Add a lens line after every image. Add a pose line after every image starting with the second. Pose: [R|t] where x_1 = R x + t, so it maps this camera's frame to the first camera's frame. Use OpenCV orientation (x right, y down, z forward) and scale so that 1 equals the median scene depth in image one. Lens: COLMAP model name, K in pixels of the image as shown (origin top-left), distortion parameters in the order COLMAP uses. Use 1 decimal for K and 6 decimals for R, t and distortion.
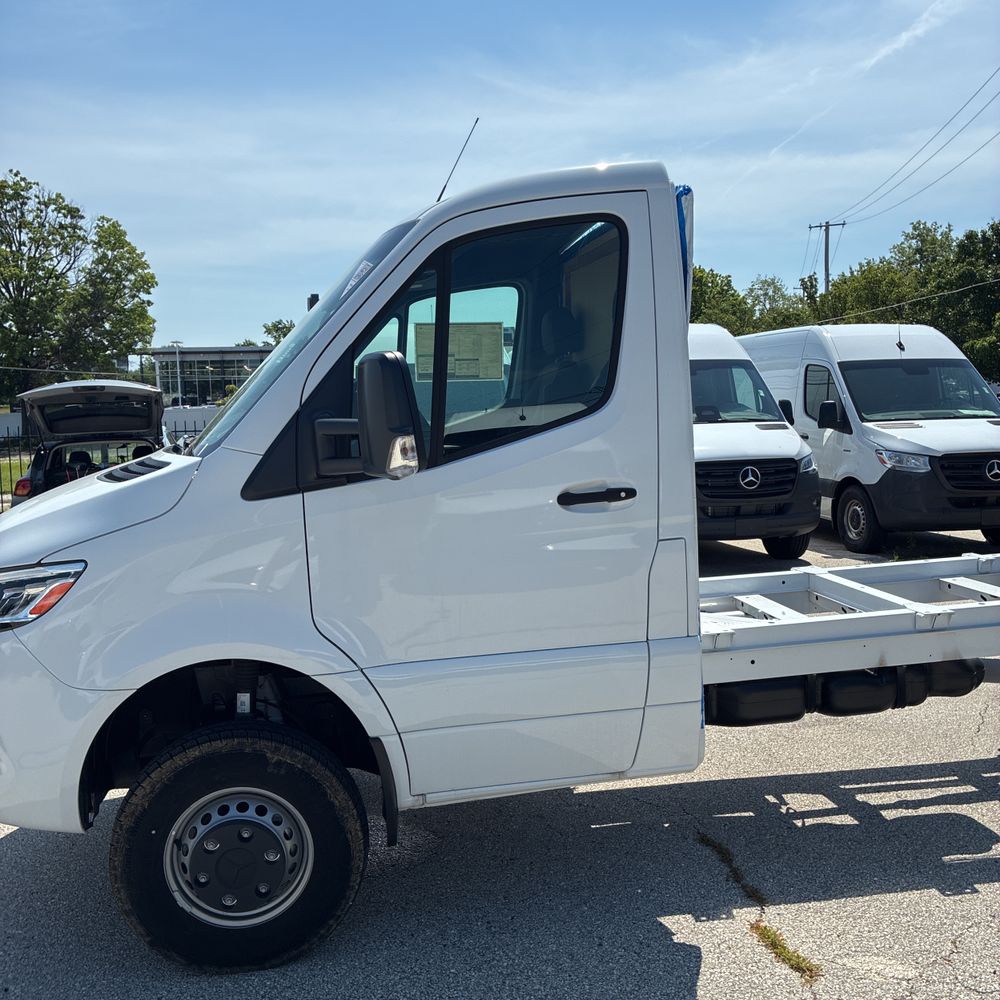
lens RADIAL K [[1017.6, 0, 506.3], [0, 1017.6, 498.4], [0, 0, 1]] dist [0.035985, -0.024140]
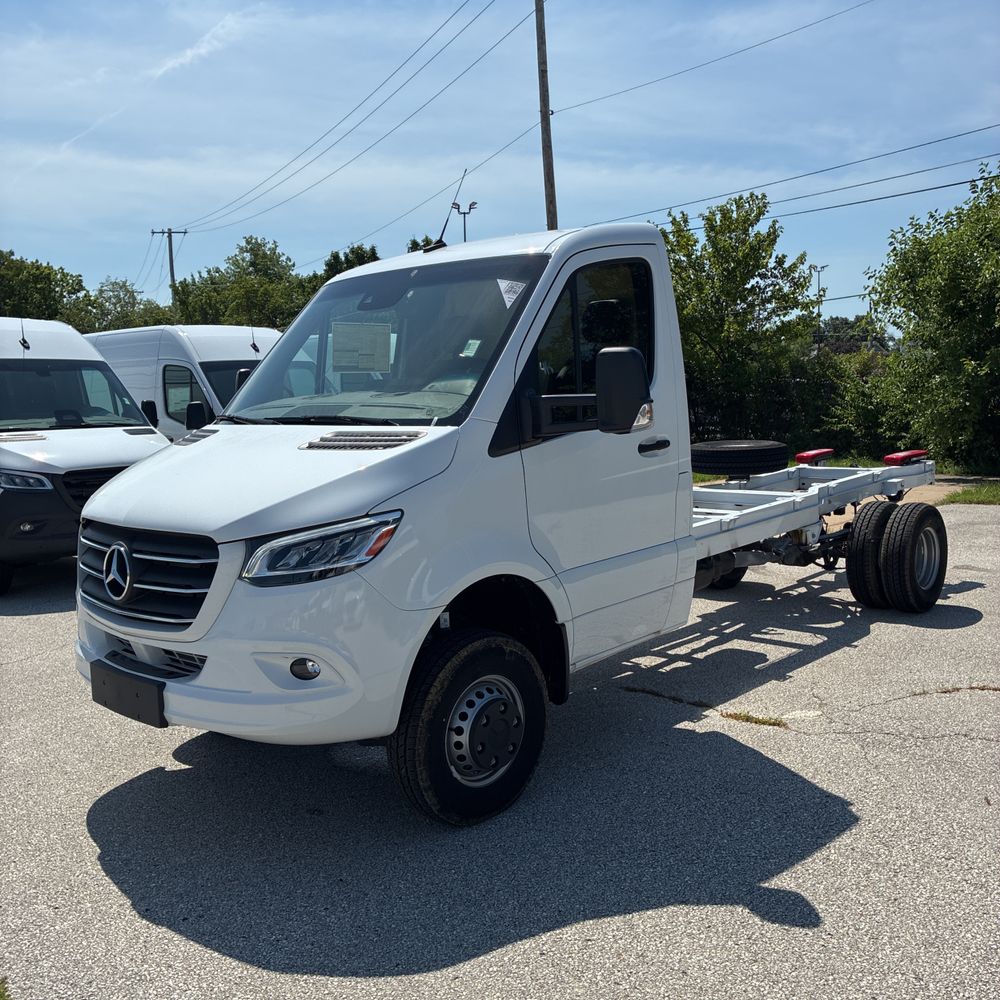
lens RADIAL K [[1015.5, 0, 504.2], [0, 1015.5, 485.8], [0, 0, 1]] dist [0.041360, -0.006758]
pose [[0.798494, -0.061698, 0.598833, -0.303898], [0.071754, 0.997397, 0.007085, 0.009257], [-0.597711, 0.037311, 0.800843, -0.021521]]
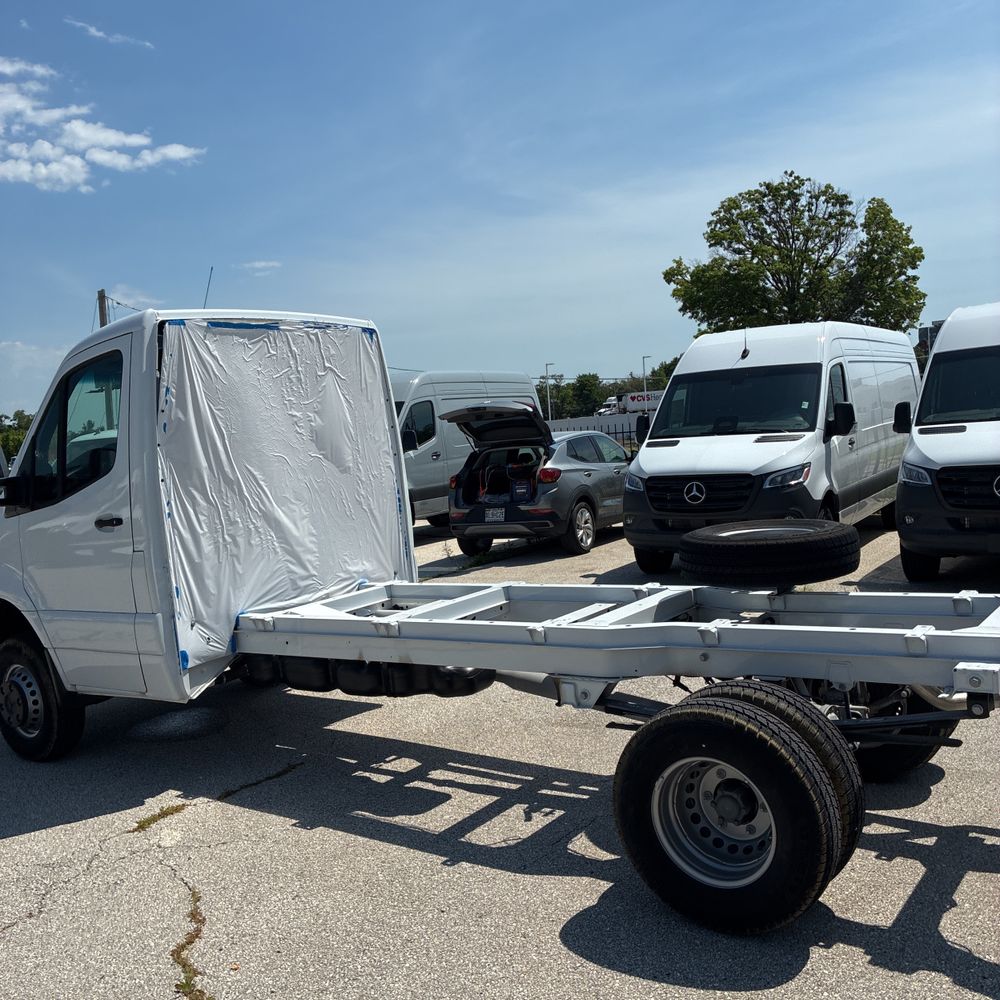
lens RADIAL K [[1033.3, 0, 500.0], [0, 1033.3, 500.0], [0, 0, 1]] dist [0.023176, 0.003497]
pose [[0.702761, 0.028483, -0.710856, 0.532098], [-0.009636, 0.999488, 0.030521, -0.029229], [0.711361, -0.014599, 0.702675, 0.081144]]
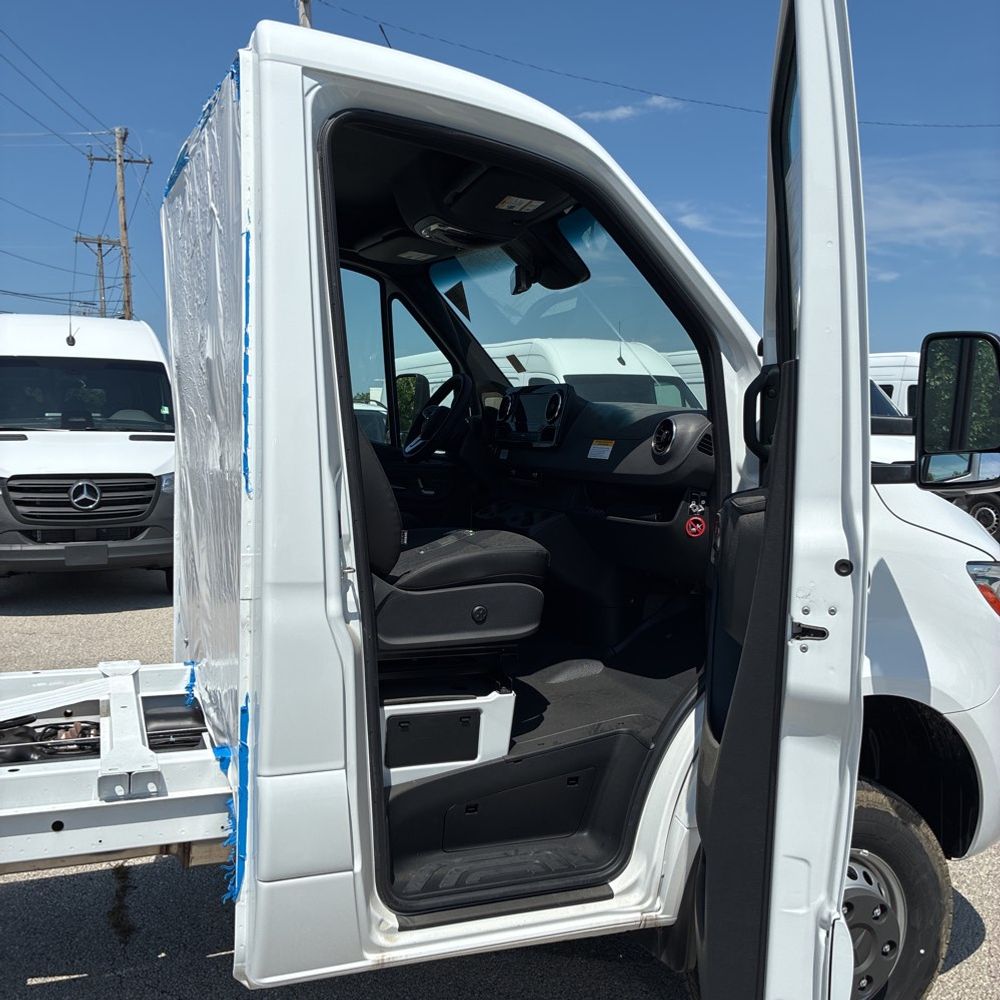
lens RADIAL K [[1019.5, 0, 494.7], [0, 1019.5, 500.2], [0, 0, 1]] dist [0.028798, -0.012564]
pose [[-0.979391, 0.034853, -0.198944, 0.021237], [-0.000613, 0.984481, 0.175491, -0.061347], [0.201973, 0.171997, -0.964170, 0.694620]]
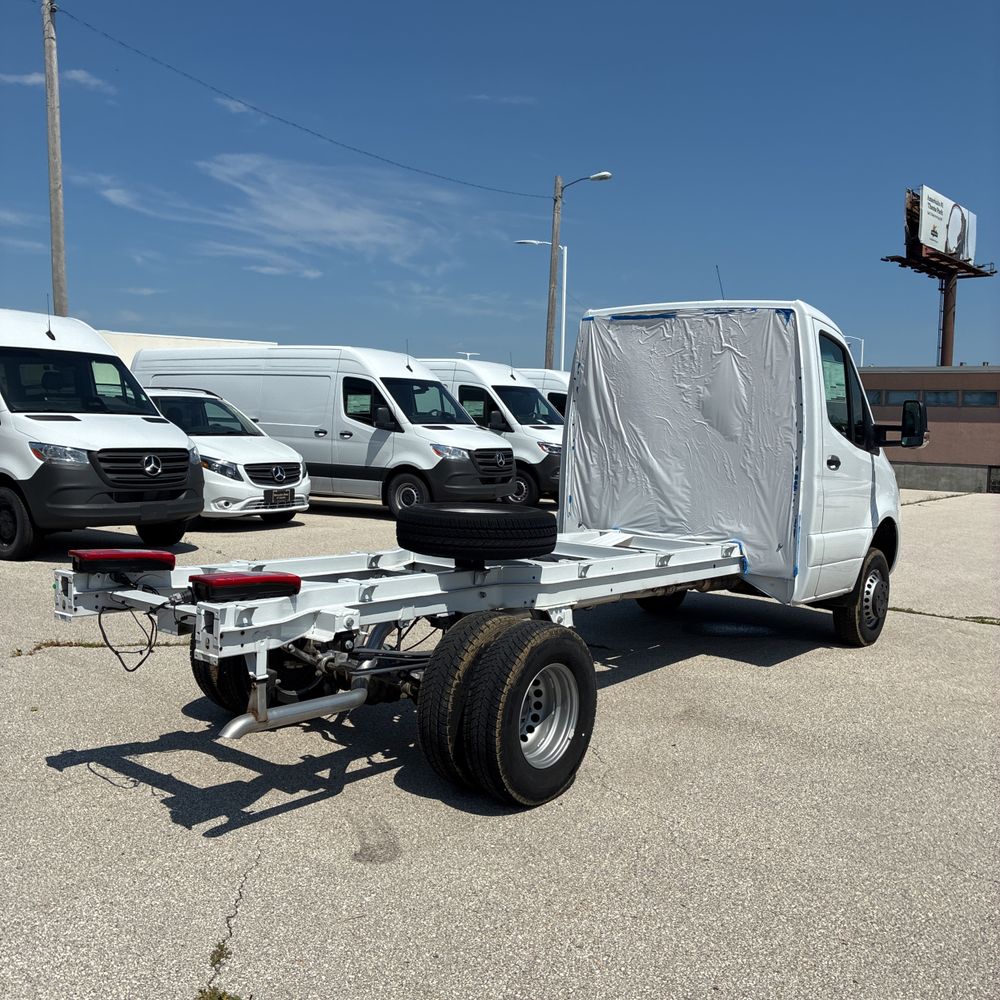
lens RADIAL K [[1005.9, 0, 500.0], [0, 1005.9, 500.0], [0, 0, 1]] dist [0.061157, -0.027682]
pose [[-0.734598, 0.055739, -0.676209, 0.602428], [-0.078847, 0.982855, 0.166670, -0.086718], [0.673906, 0.175752, -0.717609, 0.826643]]
